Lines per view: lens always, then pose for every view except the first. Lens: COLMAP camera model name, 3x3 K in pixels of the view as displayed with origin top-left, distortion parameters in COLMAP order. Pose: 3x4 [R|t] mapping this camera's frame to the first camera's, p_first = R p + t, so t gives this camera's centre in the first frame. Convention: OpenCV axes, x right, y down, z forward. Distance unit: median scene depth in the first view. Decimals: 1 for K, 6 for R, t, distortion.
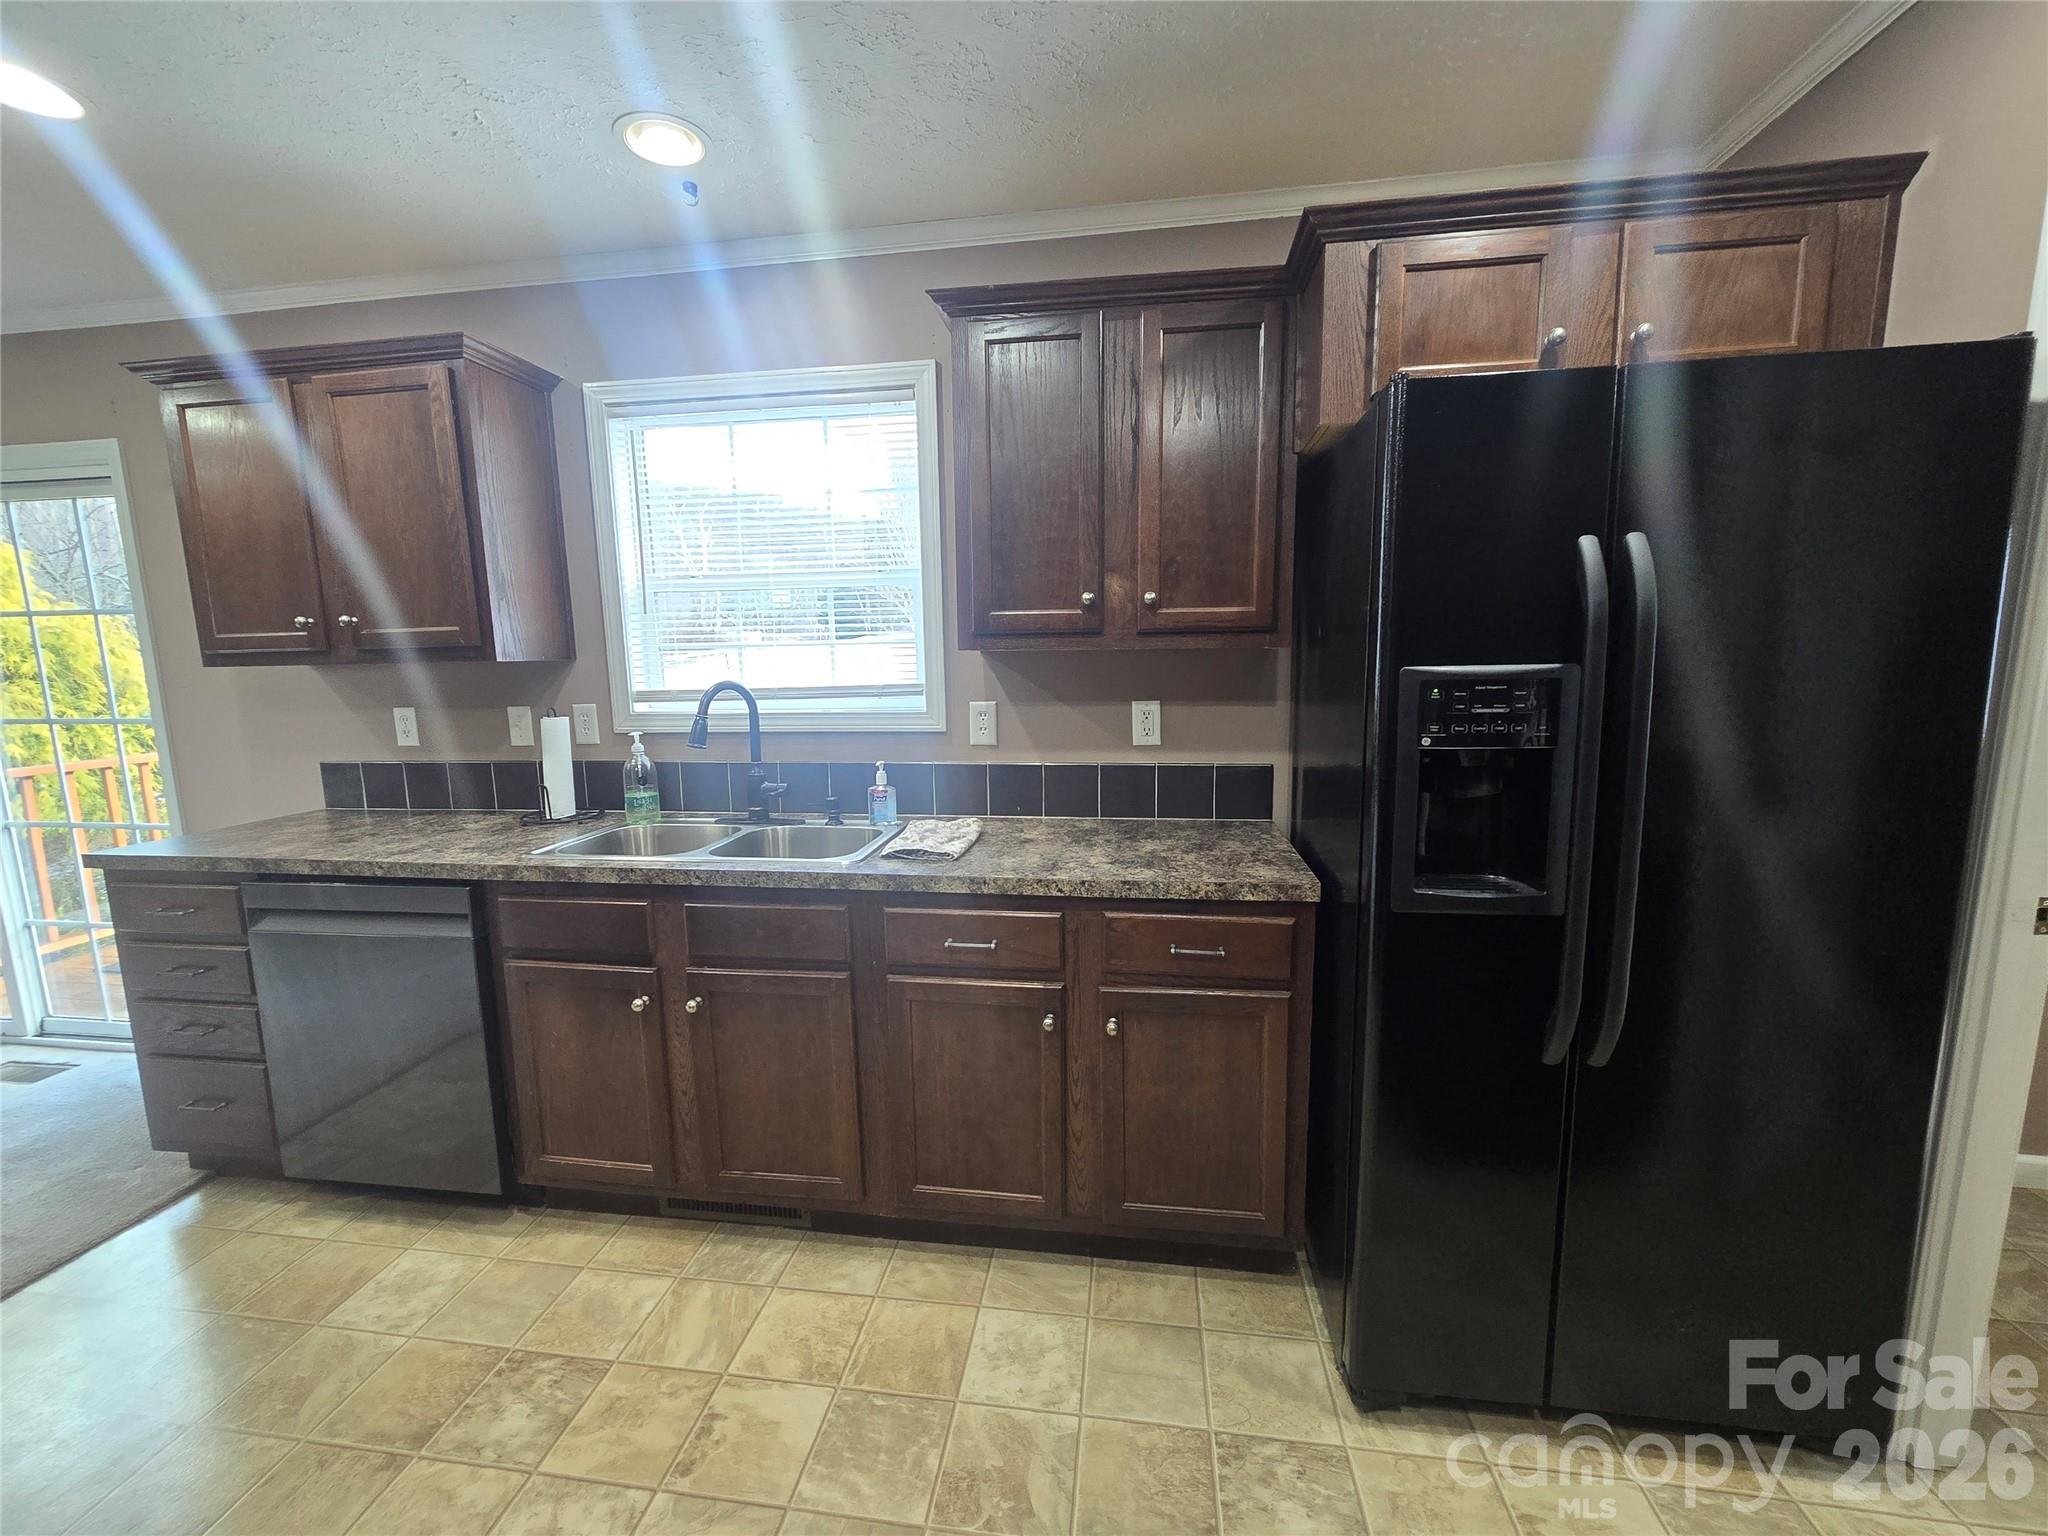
lens RADIAL K [[837.2, 0, 1017.8], [0, 837.2, 774.7], [0, 0, 1]] dist [-0.002986, 0.000124]
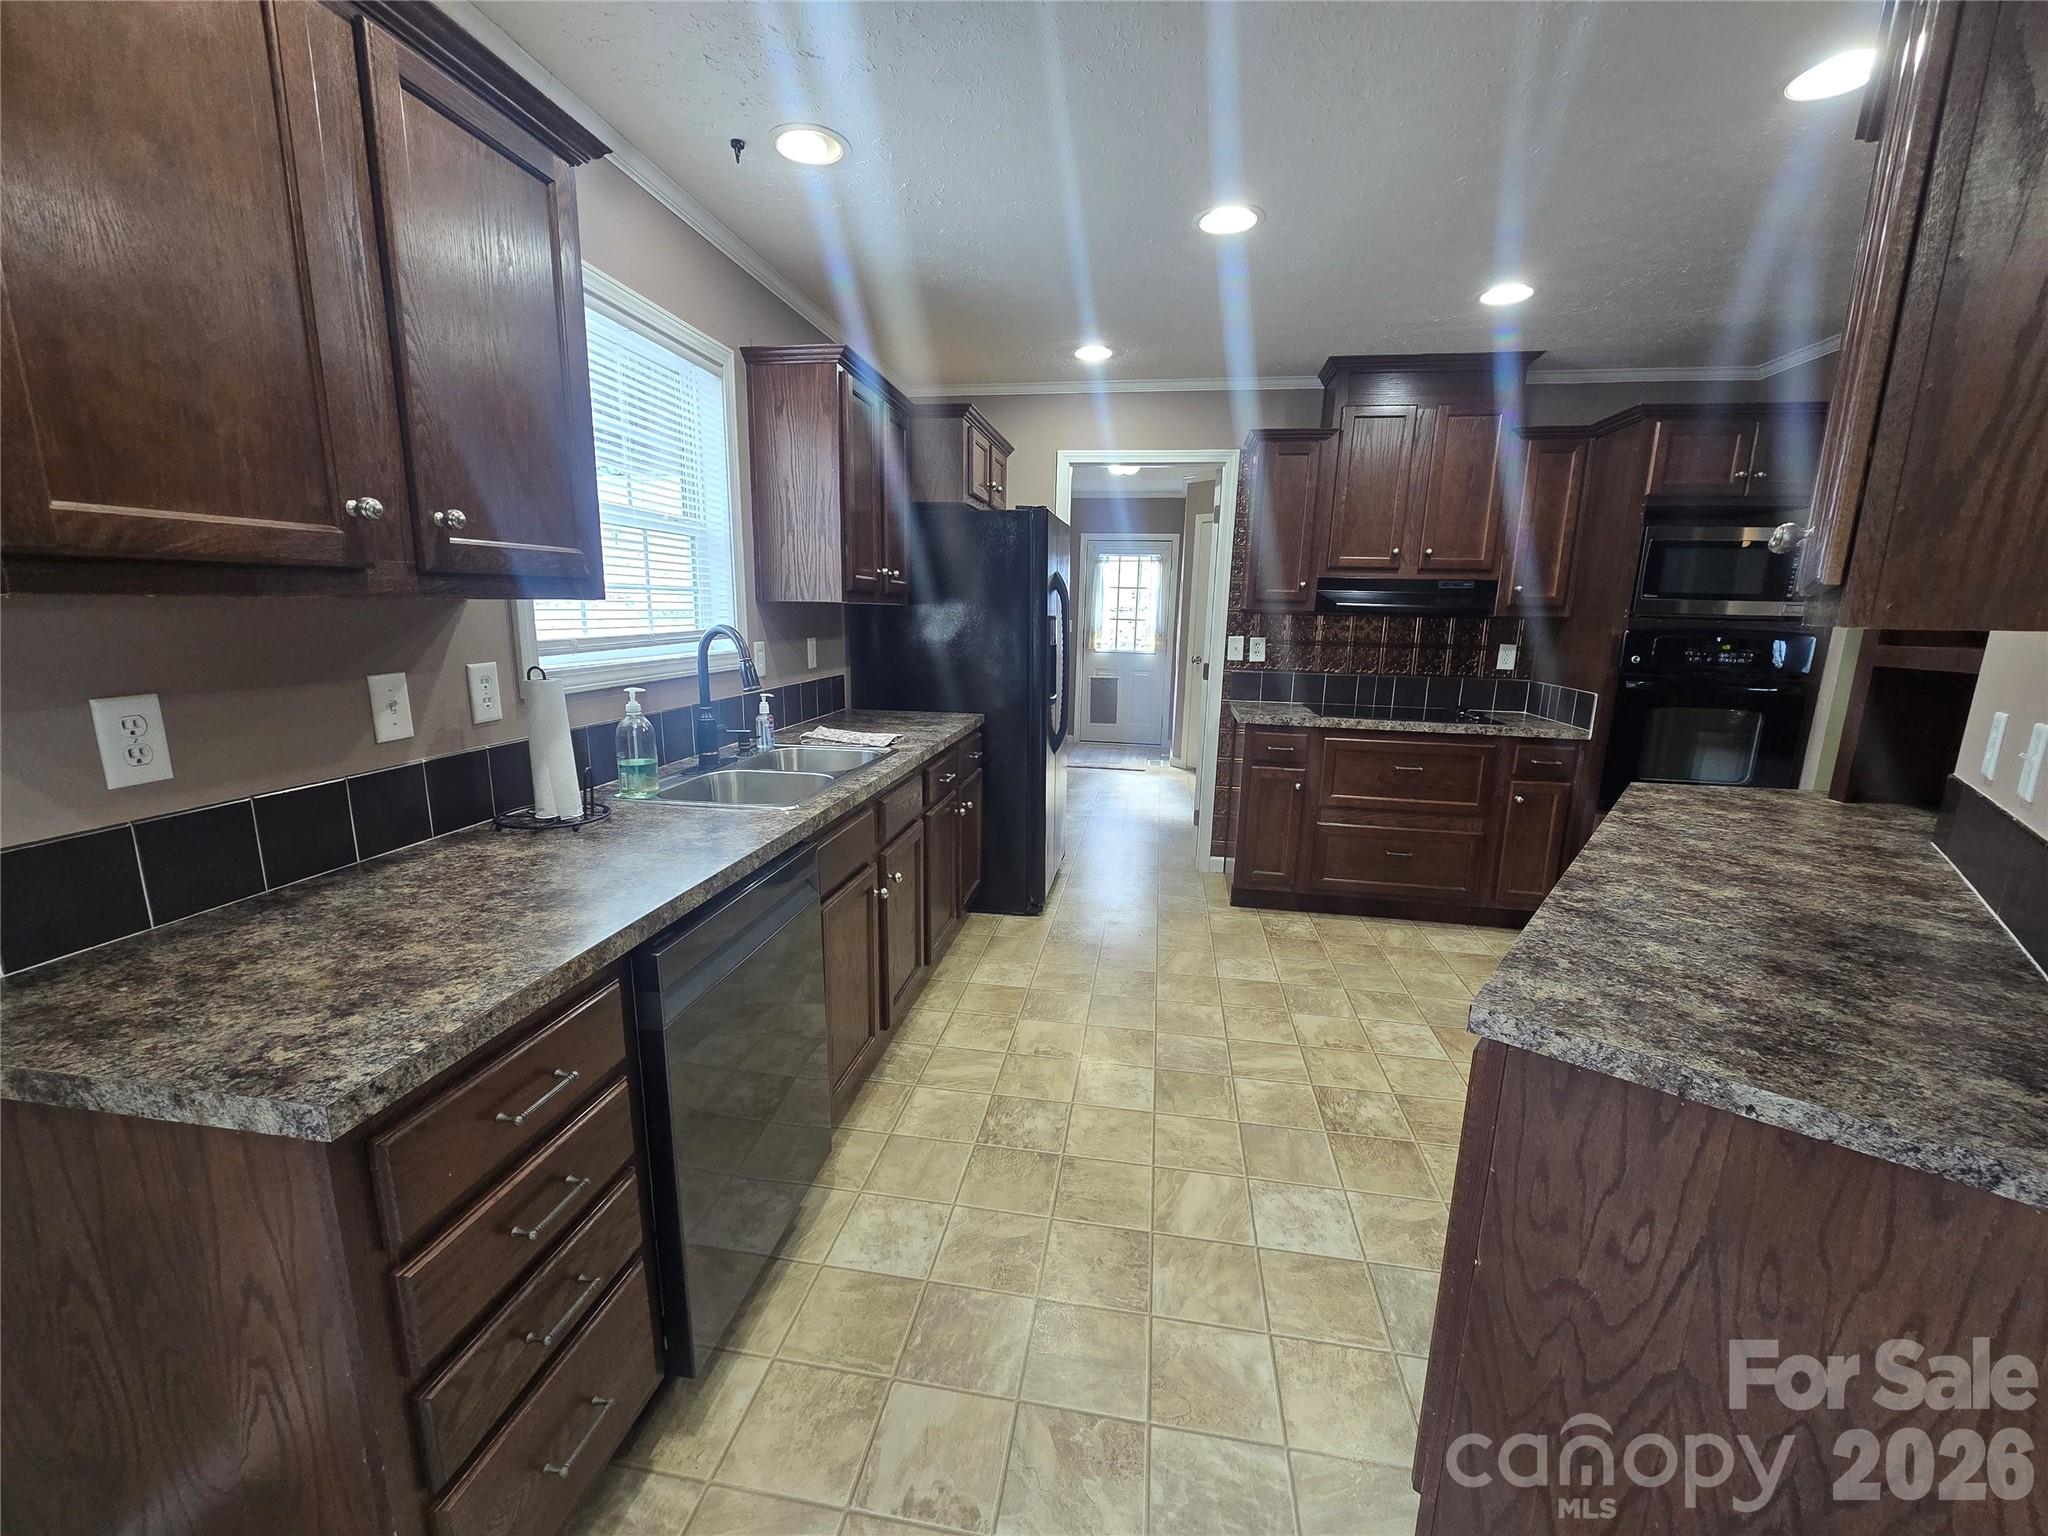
lens RADIAL K [[837.2, 0, 1017.8], [0, 837.2, 774.7], [0, 0, 1]] dist [-0.002986, 0.000124]
pose [[0.019511, -0.180586, 0.983366, -1.596720], [0.126666, 0.976074, 0.176734, -0.081516], [-0.991753, 0.121111, 0.041918, 0.729750]]
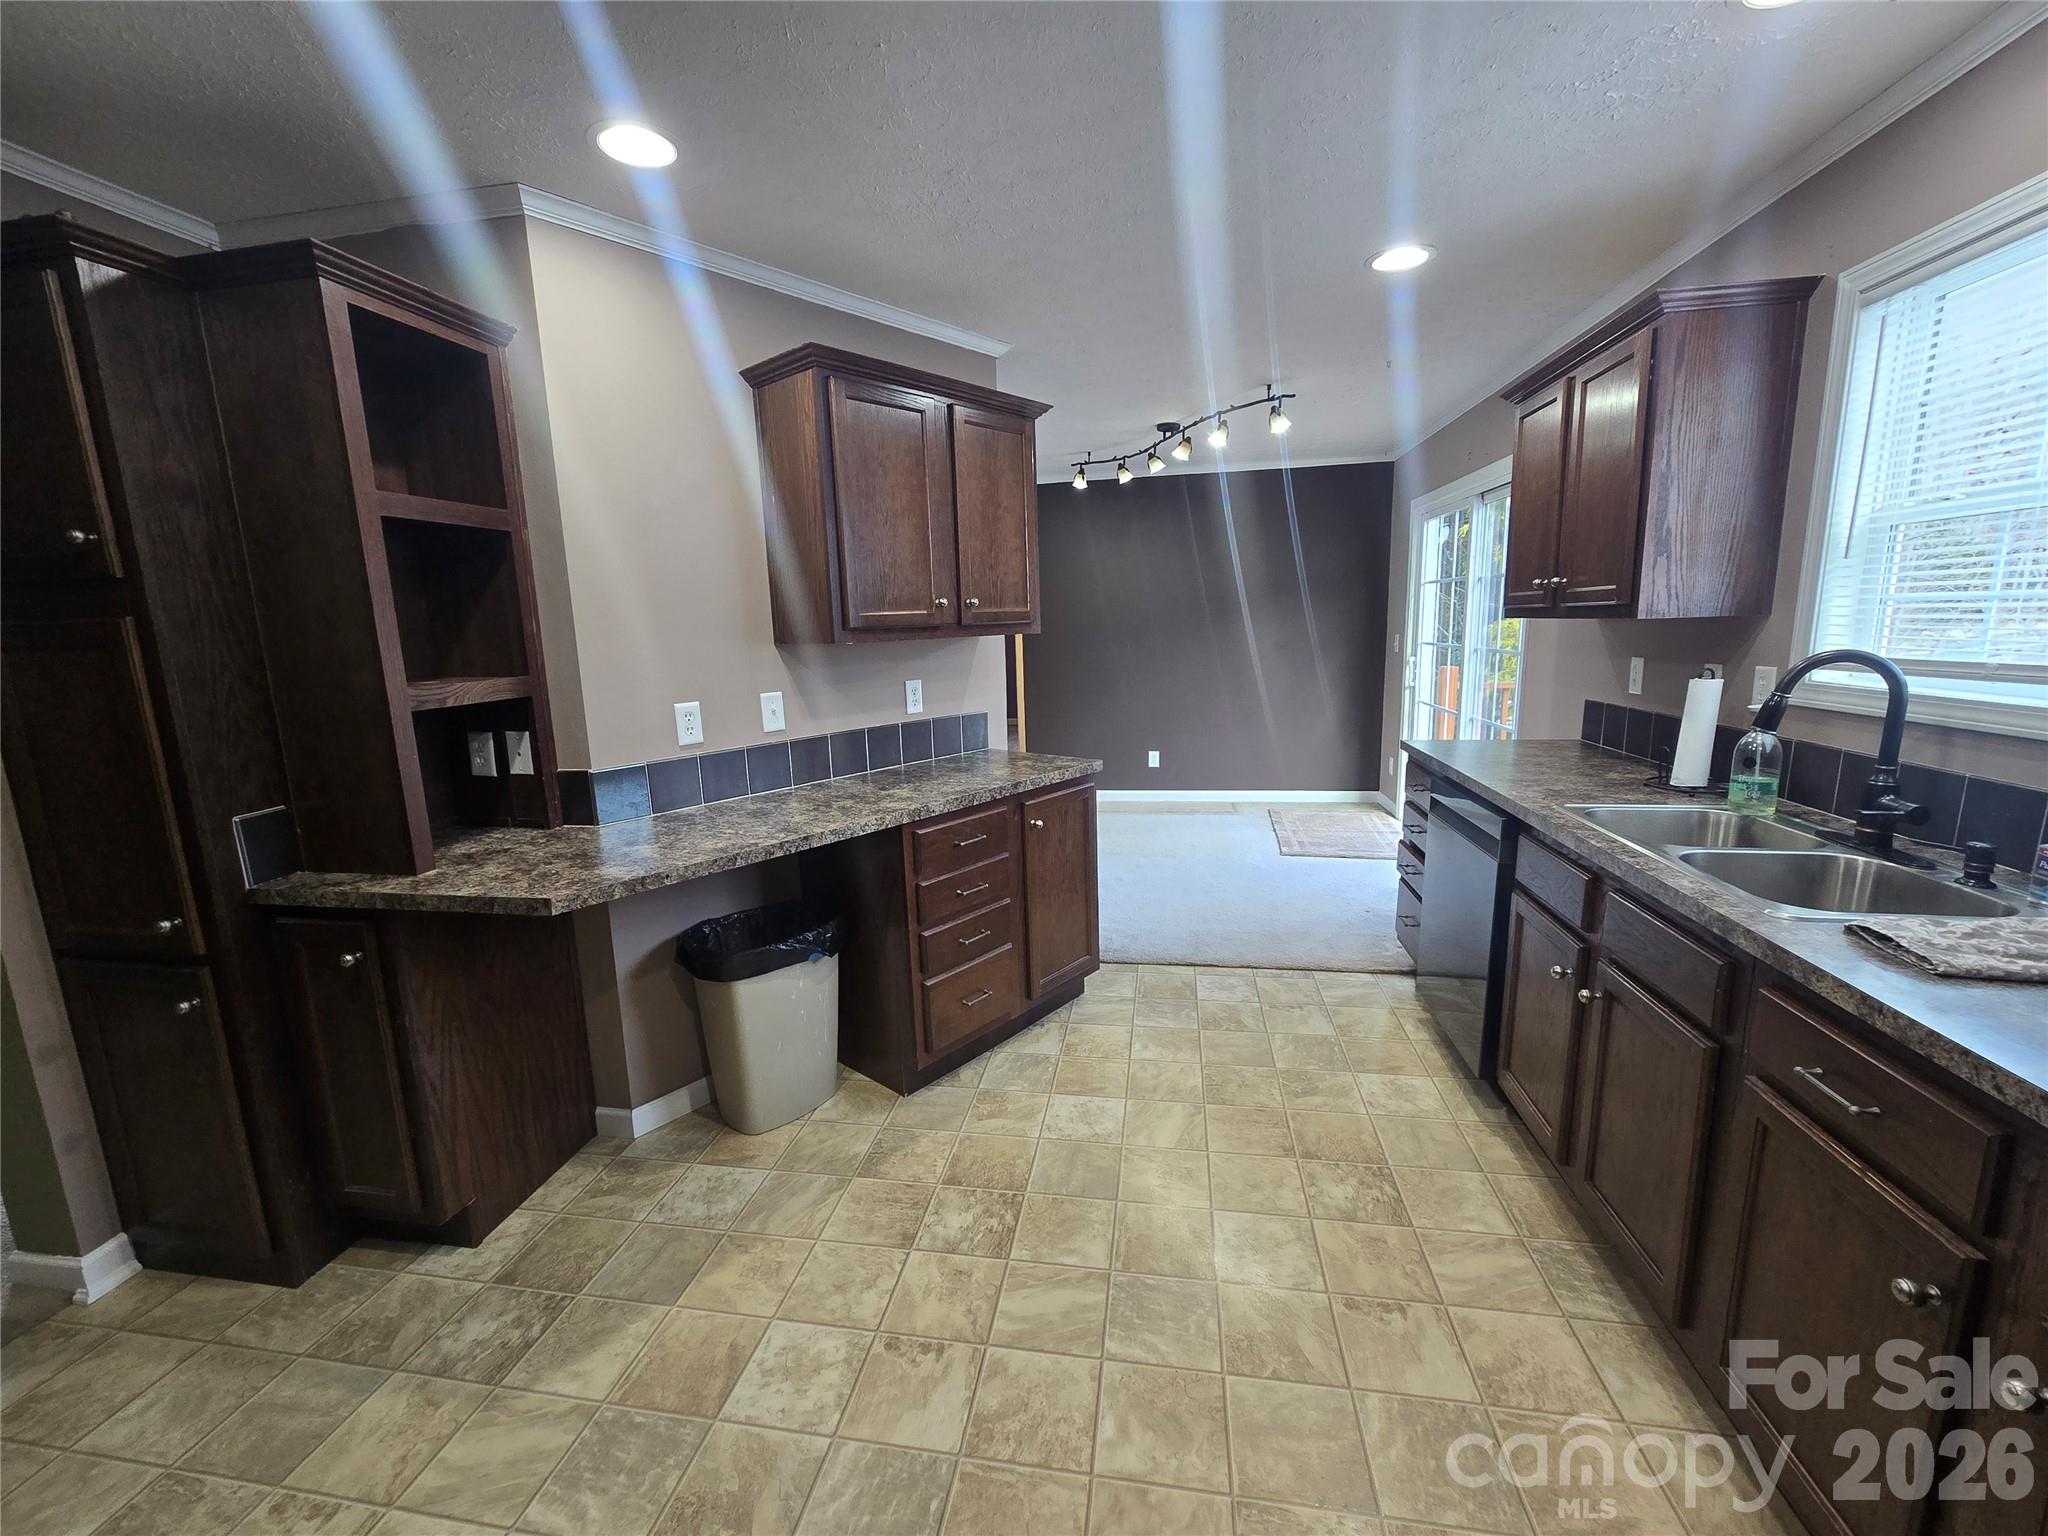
lens RADIAL K [[840.9, 0, 1018.8], [0, 840.9, 777.1], [0, 0, 1]] dist [-0.003197, 0.000690]
pose [[-0.025748, 0.201518, -0.979146, 0.499312], [-0.113211, 0.972582, 0.203144, -0.083212], [0.993237, 0.116081, -0.002228, 0.330285]]
